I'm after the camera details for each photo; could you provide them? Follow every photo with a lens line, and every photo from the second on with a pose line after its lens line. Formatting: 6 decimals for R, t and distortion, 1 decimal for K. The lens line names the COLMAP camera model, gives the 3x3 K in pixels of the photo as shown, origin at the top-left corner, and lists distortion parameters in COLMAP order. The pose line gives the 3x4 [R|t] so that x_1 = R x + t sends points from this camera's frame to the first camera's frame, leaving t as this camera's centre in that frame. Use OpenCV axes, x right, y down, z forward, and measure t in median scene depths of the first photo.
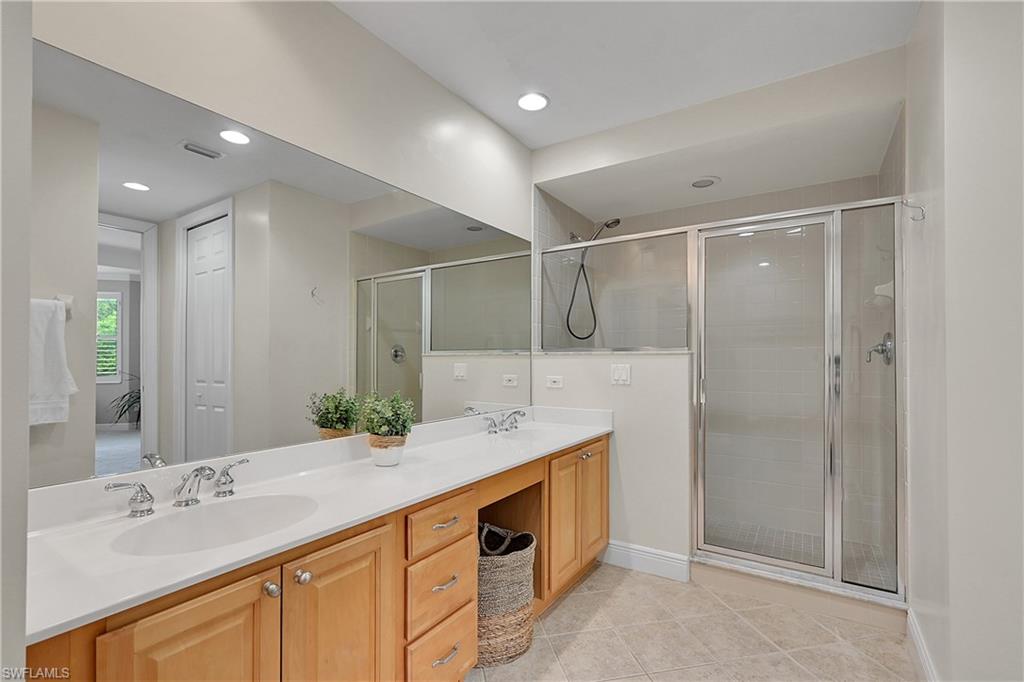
lens RADIAL K [[454.3, 0, 515.7], [0, 454.3, 358.3], [0, 0, 1]] dist [0.000466, 0.000242]
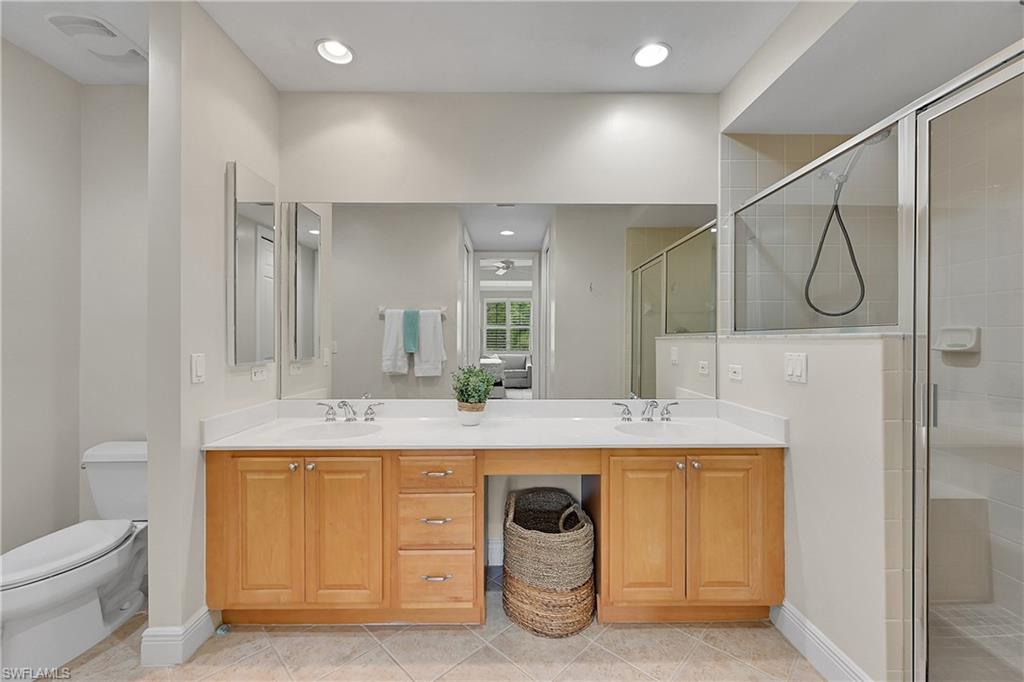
lens RADIAL K [[411.9, 0, 511.9], [0, 411.9, 339.4], [0, 0, 1]] dist [0.003391, -0.000074]
pose [[0.556155, -0.000210, -0.831079, 0.550606], [0.001589, 0.999998, 0.000811, -0.008259], [0.831077, -0.001771, 0.556154, 0.317002]]
